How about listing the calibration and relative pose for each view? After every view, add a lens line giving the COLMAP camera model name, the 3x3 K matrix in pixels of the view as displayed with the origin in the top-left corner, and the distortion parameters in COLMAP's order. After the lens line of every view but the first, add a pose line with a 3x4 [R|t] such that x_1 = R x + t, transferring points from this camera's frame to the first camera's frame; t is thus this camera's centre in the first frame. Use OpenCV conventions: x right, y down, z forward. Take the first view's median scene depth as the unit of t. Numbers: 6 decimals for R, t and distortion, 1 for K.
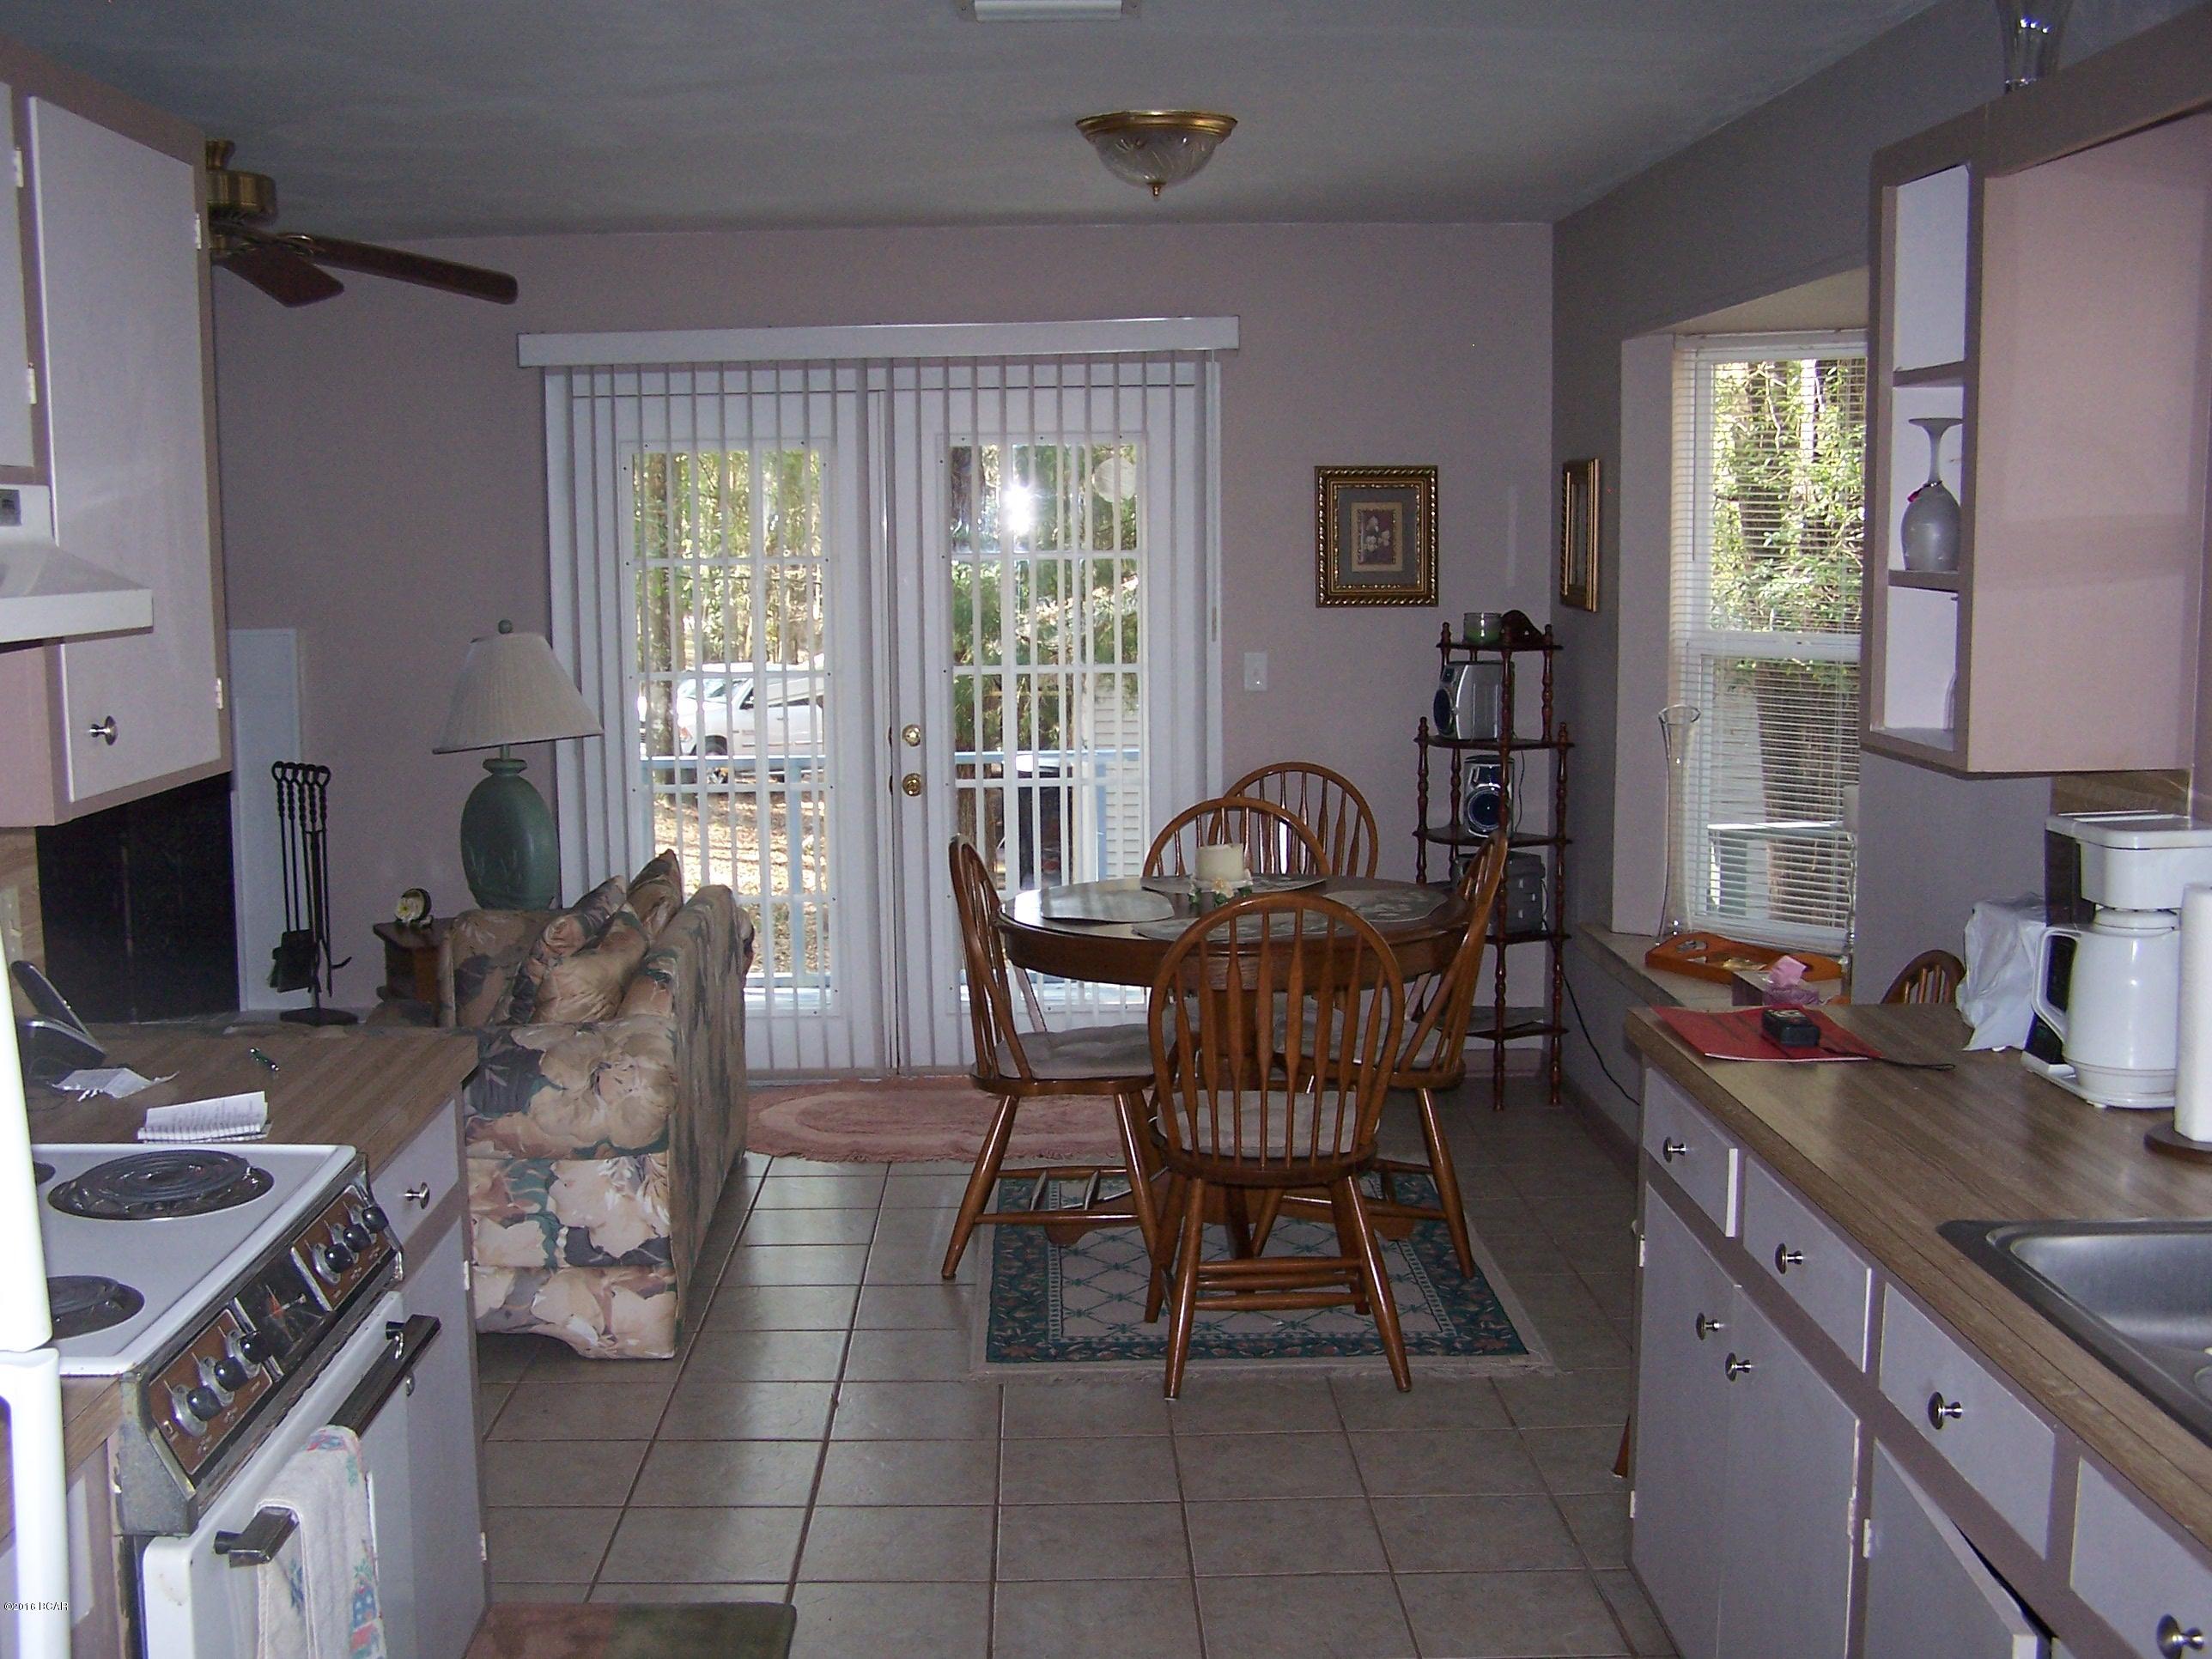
lens RADIAL K [[2461.0, 0, 1106.0], [0, 2461.0, 829.5], [0, 0, 1]] dist [0.003838, 0.010932]
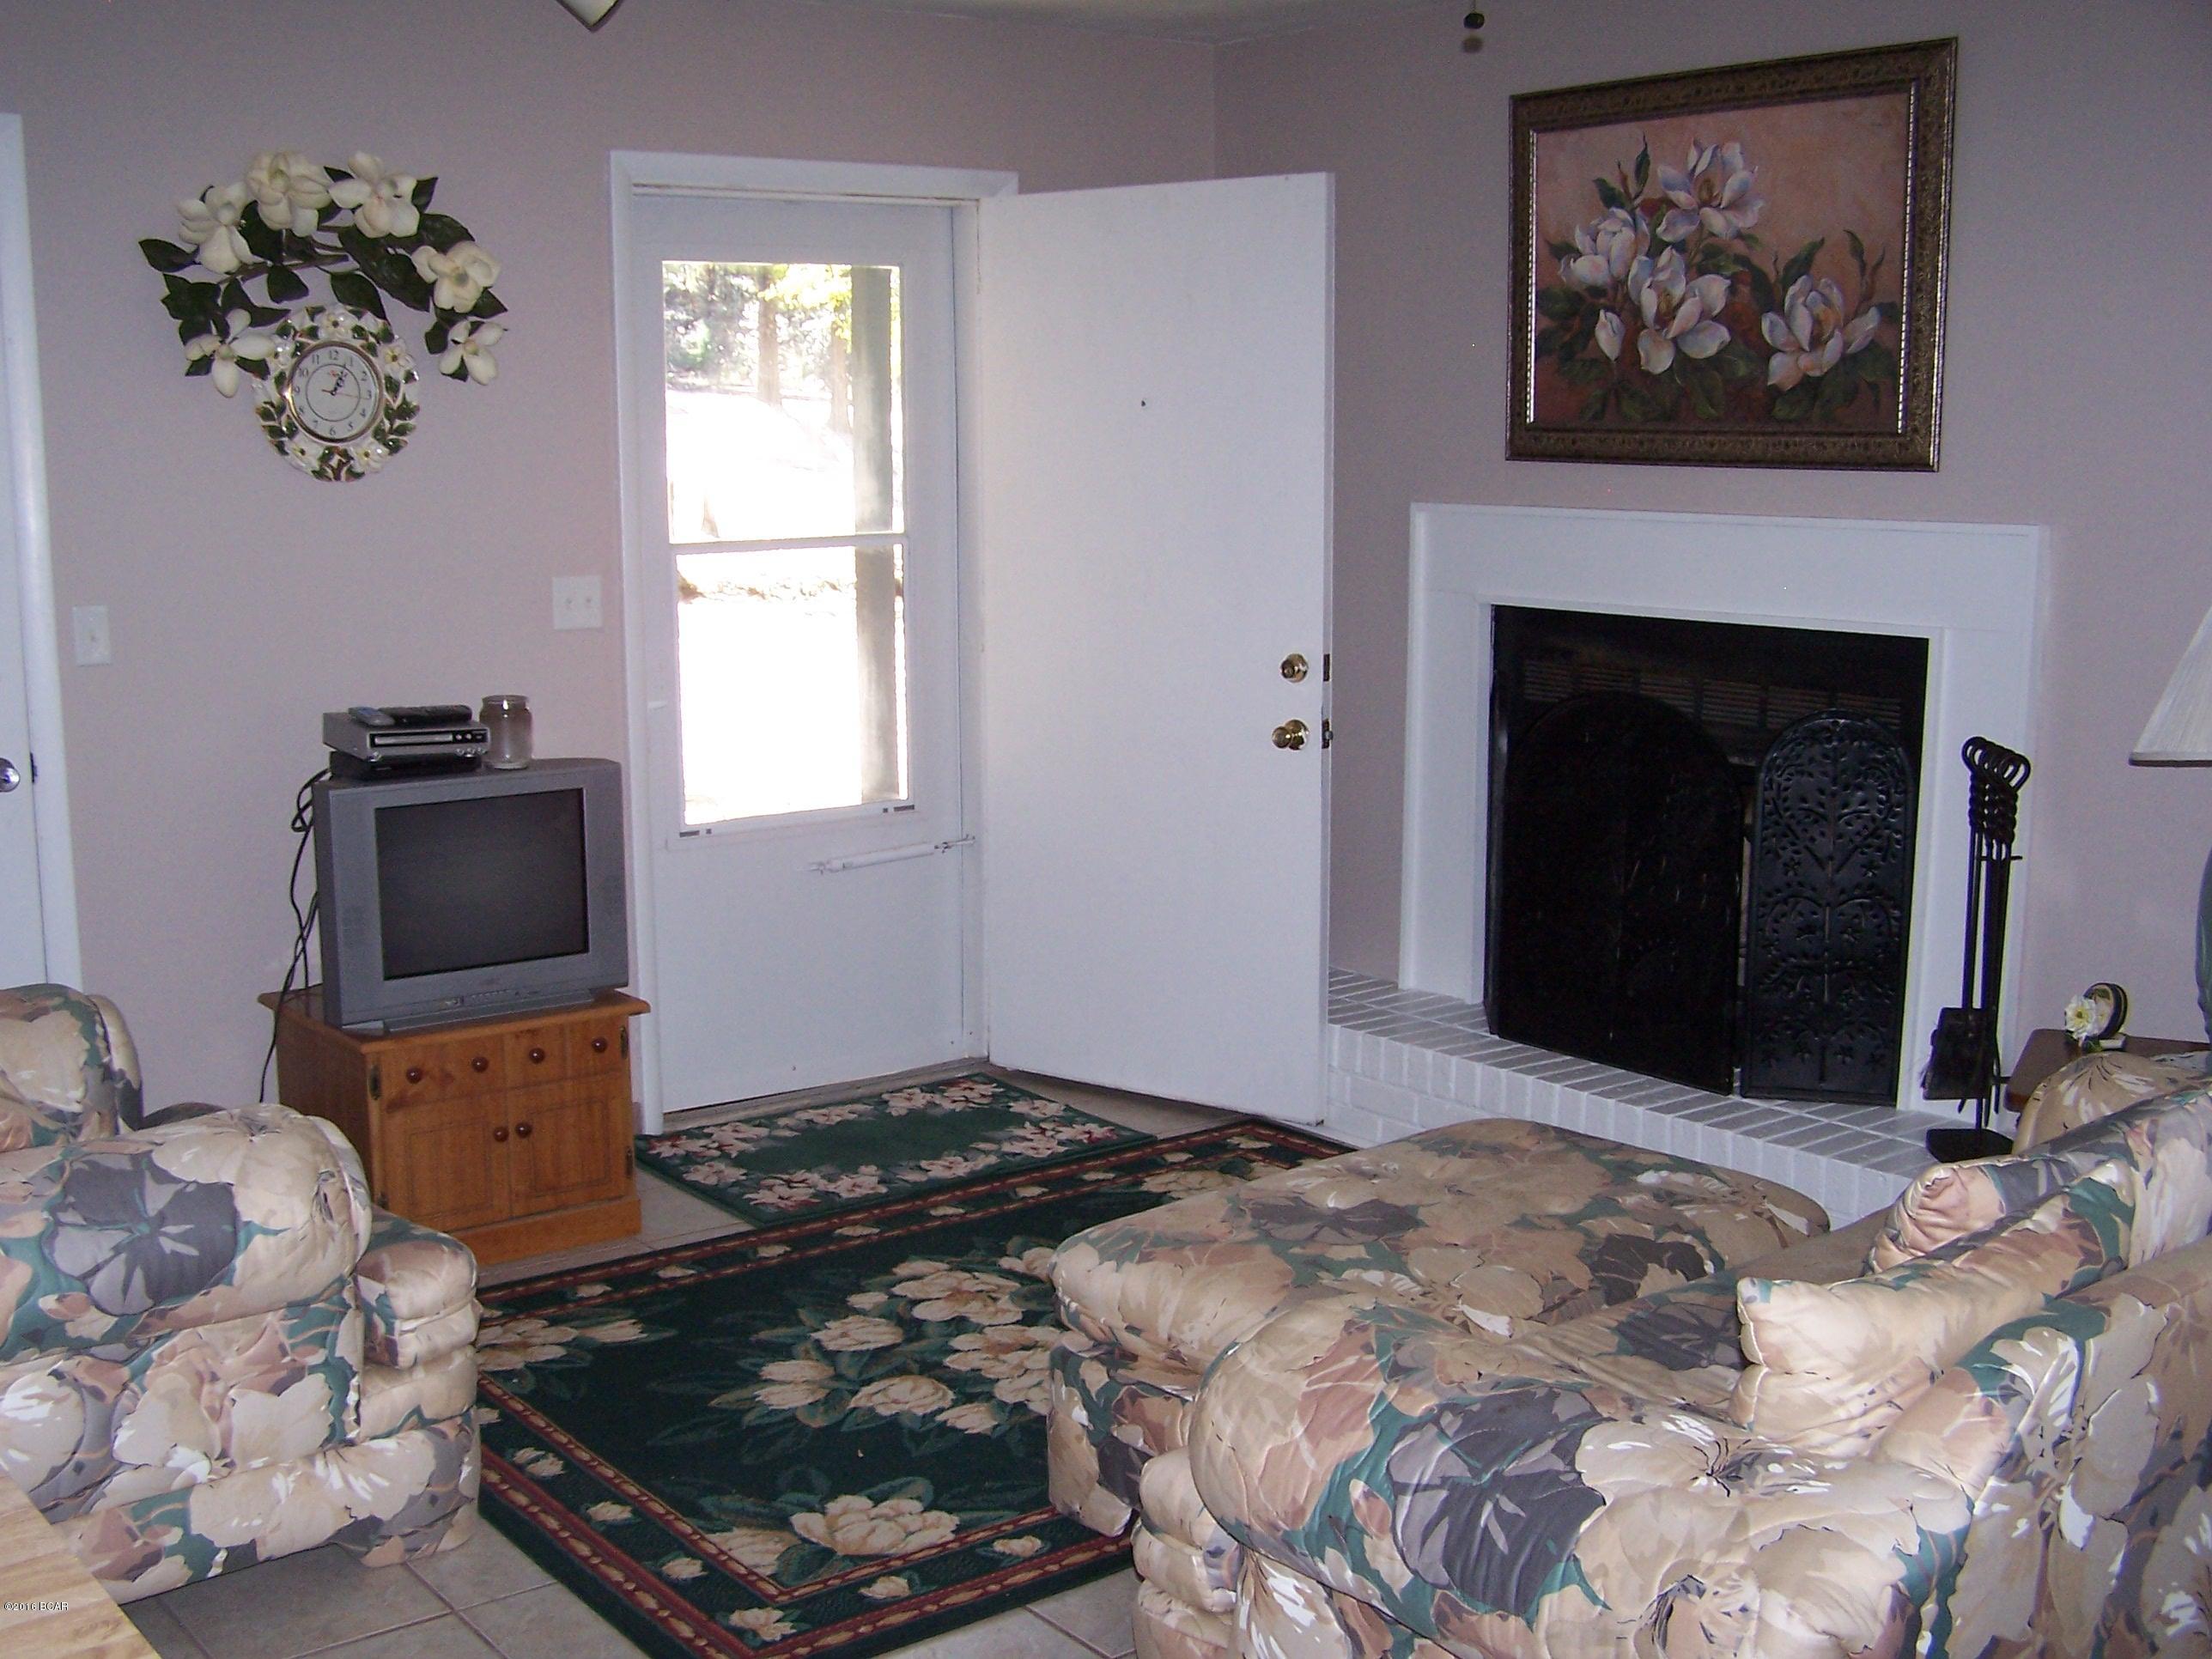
lens RADIAL K [[2494.1, 0, 1106.0], [0, 2494.1, 829.5], [0, 0, 1]] dist [-0.091636, 0.003598]
pose [[0.580732, 0.138238, -0.802272, 0.049325], [-0.099097, 0.990153, 0.098879, -0.053113], [0.808041, 0.022080, 0.588713, 0.535951]]
